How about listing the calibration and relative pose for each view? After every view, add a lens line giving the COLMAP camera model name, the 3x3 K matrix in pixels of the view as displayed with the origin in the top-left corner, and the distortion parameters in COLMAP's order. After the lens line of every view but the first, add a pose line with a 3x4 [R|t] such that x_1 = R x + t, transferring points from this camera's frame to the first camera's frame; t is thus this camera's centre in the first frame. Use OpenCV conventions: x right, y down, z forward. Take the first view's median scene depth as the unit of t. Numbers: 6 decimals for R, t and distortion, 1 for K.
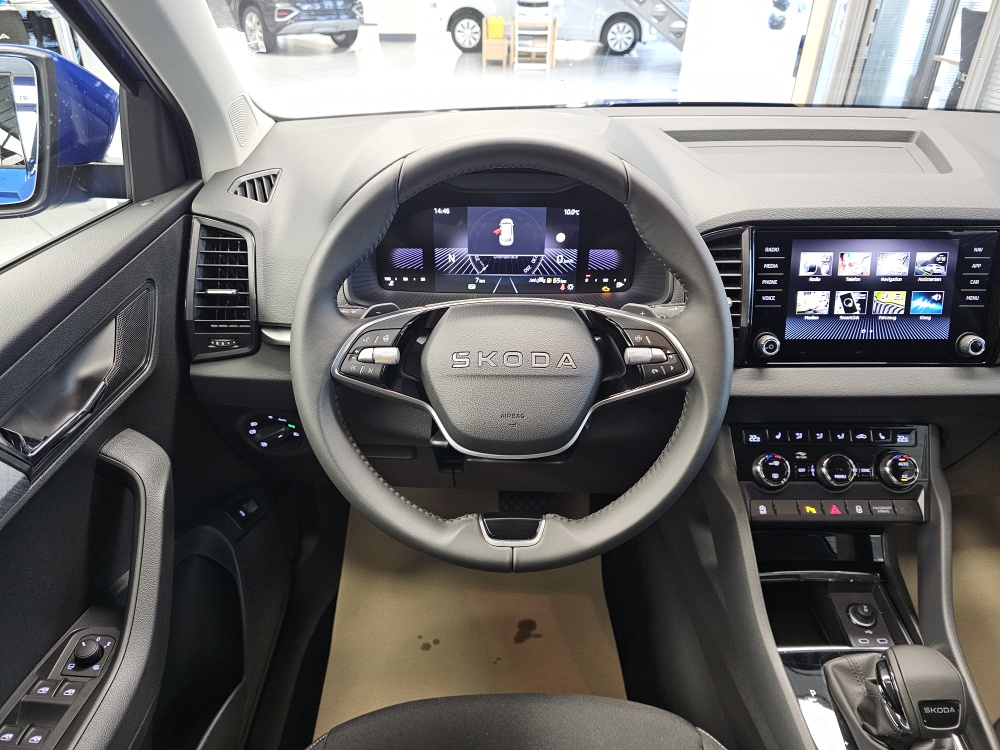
lens RADIAL K [[690.5, 0, 503.2], [0, 690.5, 374.2], [0, 0, 1]] dist [0.011588, -0.020226]
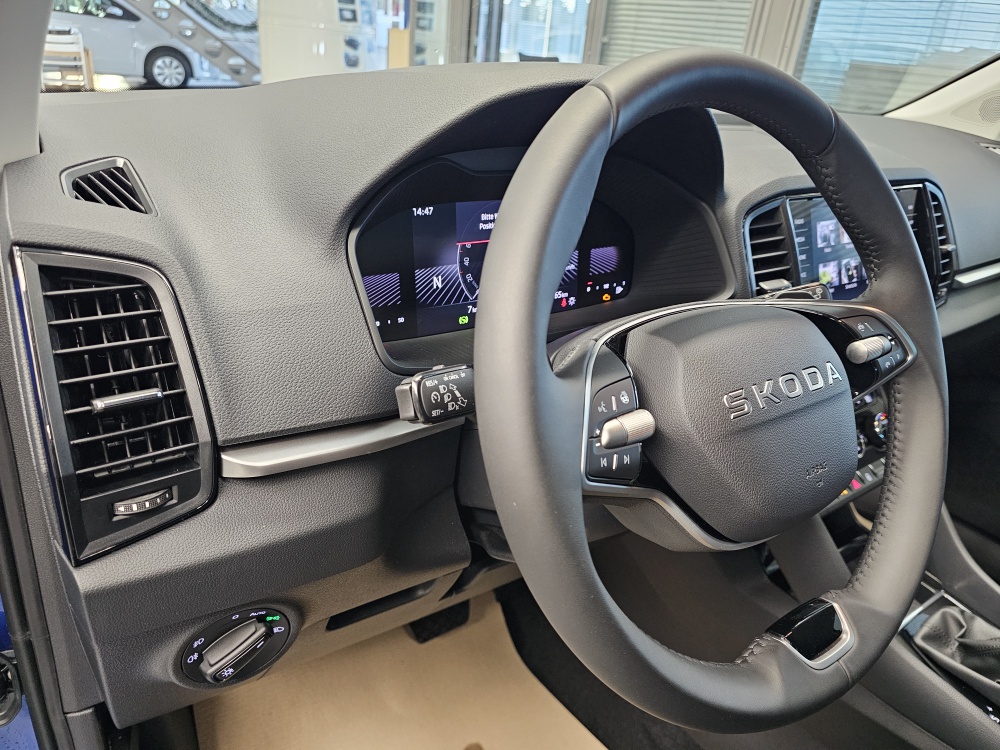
lens RADIAL K [[690.5, 0, 503.4], [0, 690.5, 379.6], [0, 0, 1]] dist [0.011588, -0.020226]
pose [[0.812382, -0.199487, 0.547941, -0.407731], [0.228827, 0.973350, 0.015103, -0.071749], [-0.536352, 0.113115, 0.836380, 0.417950]]
